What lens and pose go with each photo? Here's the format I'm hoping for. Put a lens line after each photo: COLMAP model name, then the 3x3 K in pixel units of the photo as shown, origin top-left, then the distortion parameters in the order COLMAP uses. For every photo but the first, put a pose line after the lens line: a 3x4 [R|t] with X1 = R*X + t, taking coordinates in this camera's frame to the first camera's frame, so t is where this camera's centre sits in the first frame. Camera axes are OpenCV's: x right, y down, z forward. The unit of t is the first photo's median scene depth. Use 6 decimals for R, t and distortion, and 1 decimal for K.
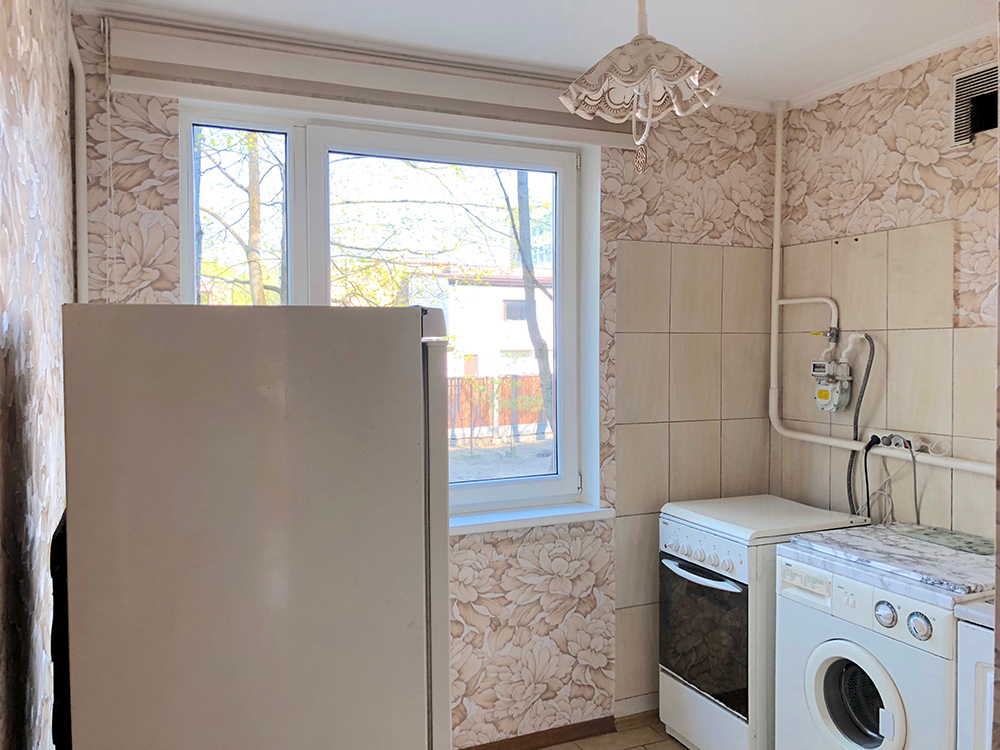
lens RADIAL K [[832.0, 0, 502.5], [0, 832.0, 374.1], [0, 0, 1]] dist [0.010724, 0.023215]
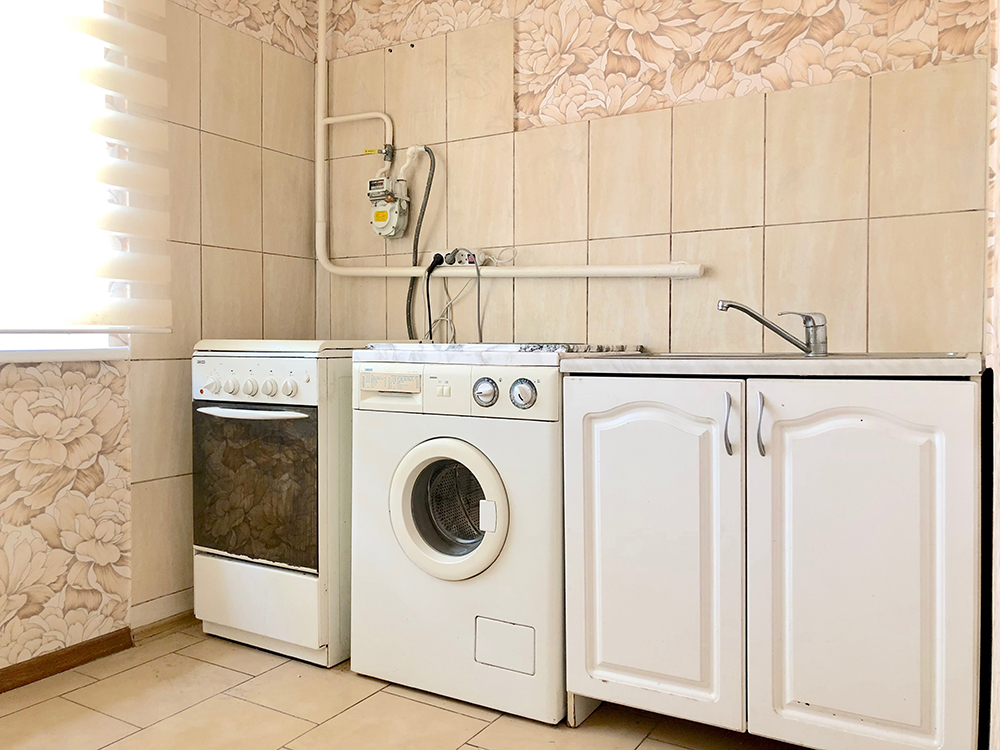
lens RADIAL K [[832.0, 0, 498.2], [0, 832.0, 371.8], [0, 0, 1]] dist [0.010724, 0.023215]
pose [[0.821087, -0.009833, 0.570719, -0.021776], [0.016084, 0.999853, -0.005912, 0.197497], [-0.570577, 0.014034, 0.821124, 0.199384]]
